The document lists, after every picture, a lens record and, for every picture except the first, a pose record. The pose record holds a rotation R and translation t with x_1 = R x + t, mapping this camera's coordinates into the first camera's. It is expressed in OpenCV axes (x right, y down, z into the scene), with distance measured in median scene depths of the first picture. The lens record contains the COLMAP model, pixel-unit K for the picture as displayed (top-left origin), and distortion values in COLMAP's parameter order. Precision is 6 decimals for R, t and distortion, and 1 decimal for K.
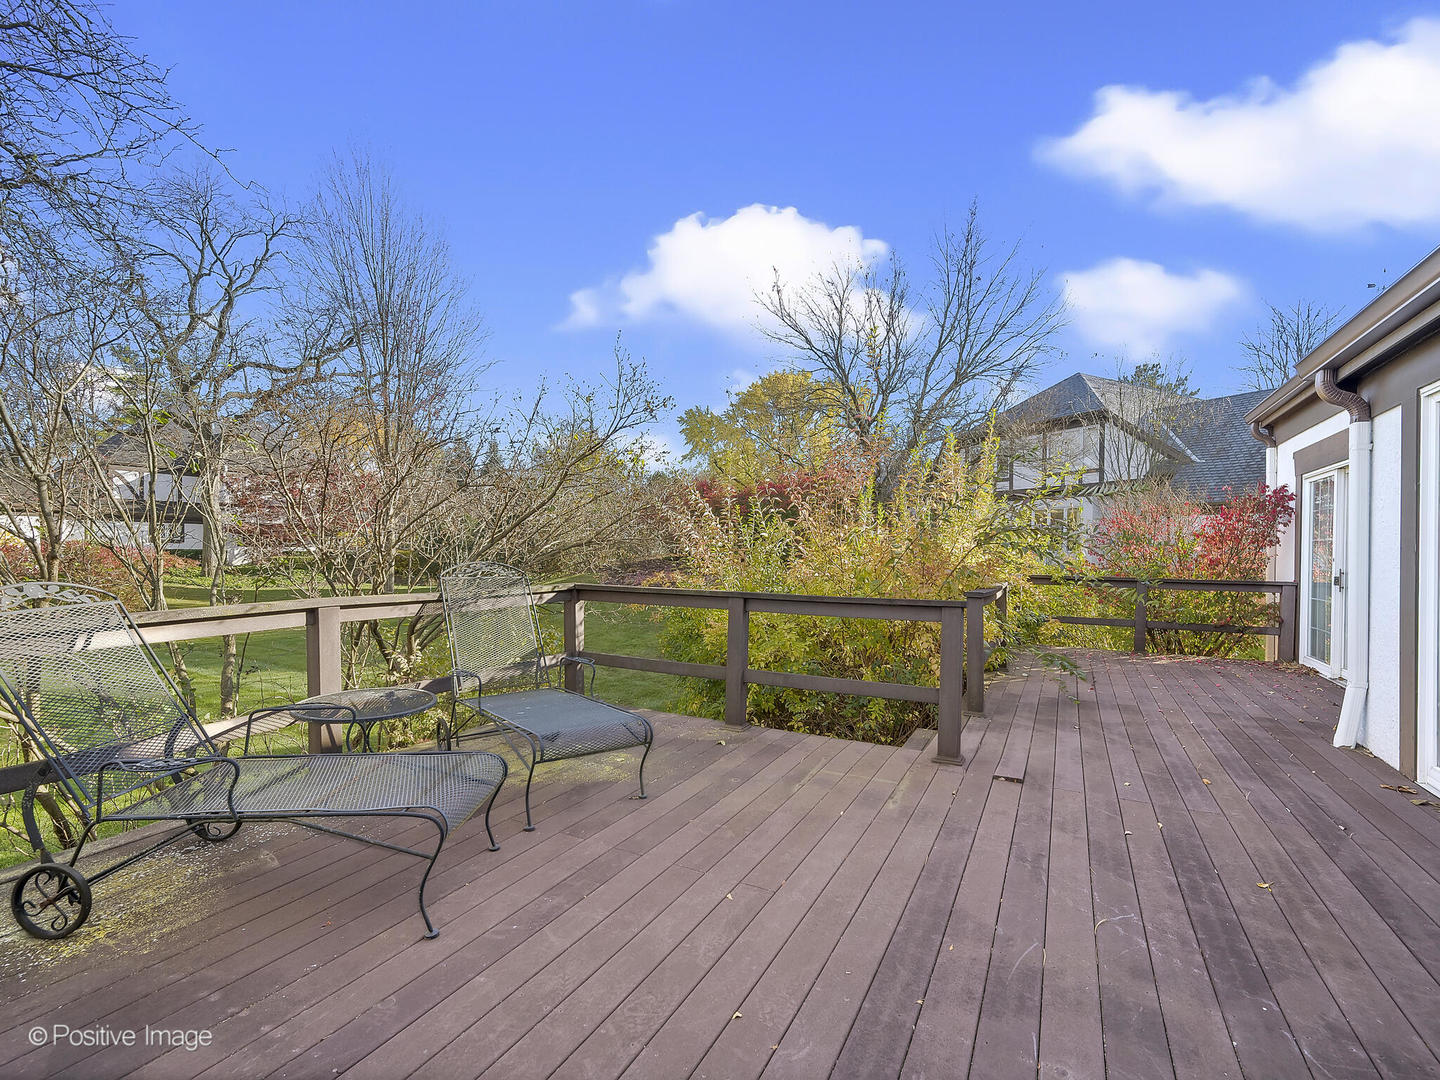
lens RADIAL K [[641.5, 0, 715.6], [0, 641.5, 537.3], [0, 0, 1]] dist [-0.001947, -0.000044]
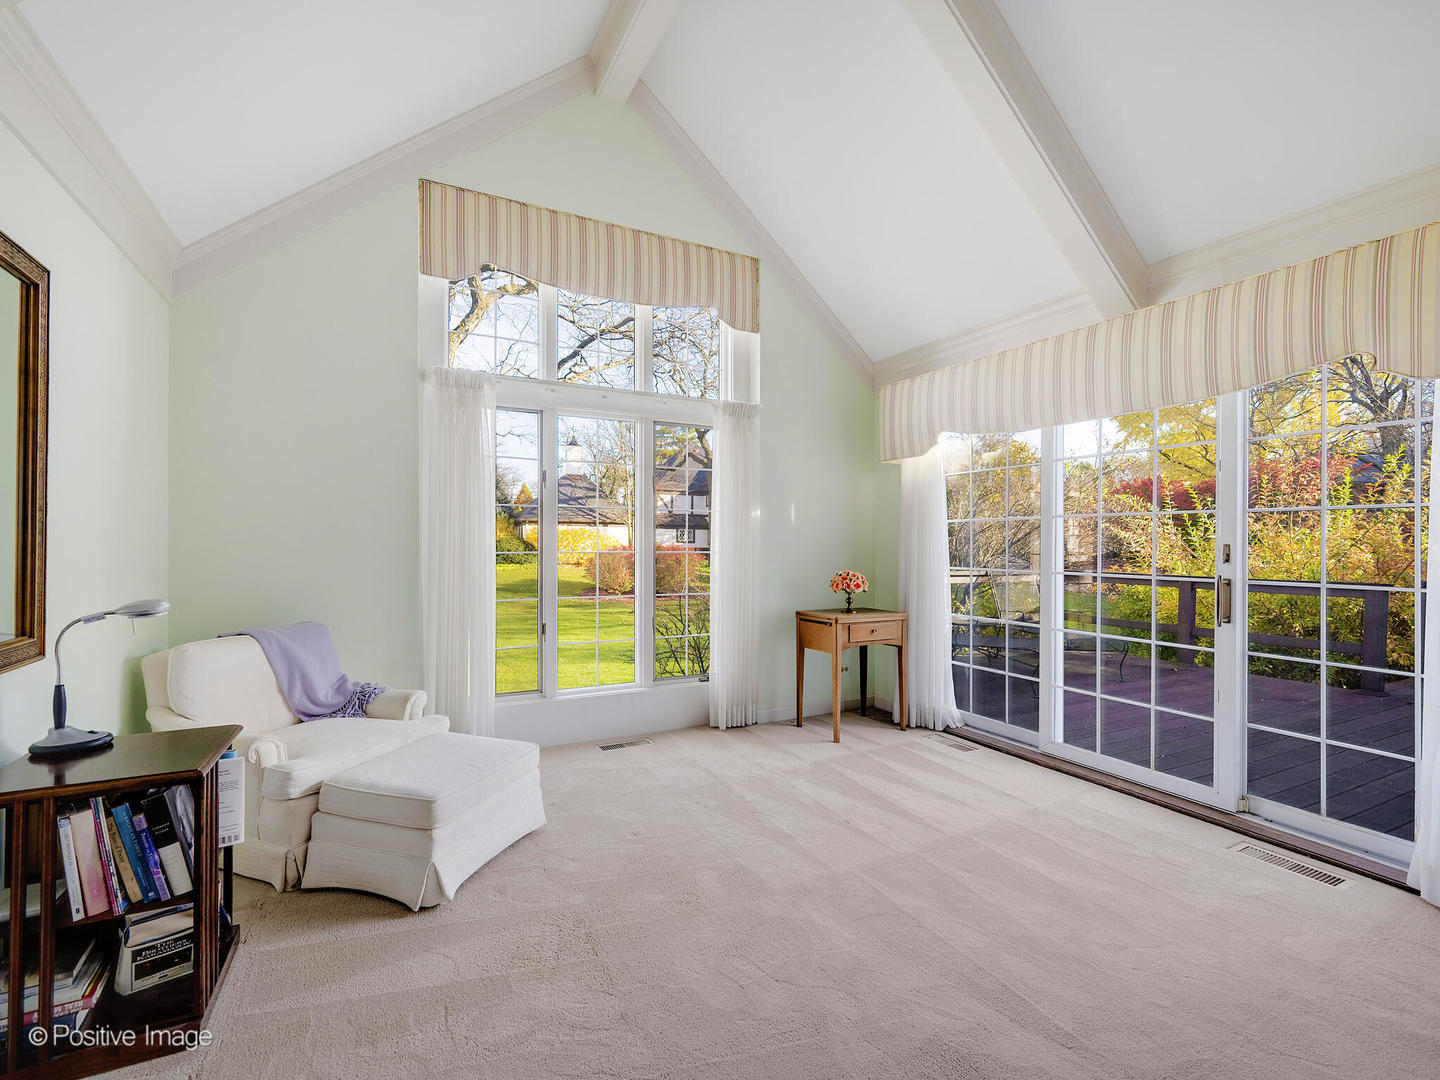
lens RADIAL K [[641.5, 0, 715.6], [0, 641.5, 537.3], [0, 0, 1]] dist [-0.001947, -0.000044]
pose [[0.822472, -0.009654, -0.568723, -0.024010], [0.010011, 0.999947, -0.002498, -0.017241], [0.568717, -0.003639, 0.822525, -1.200949]]
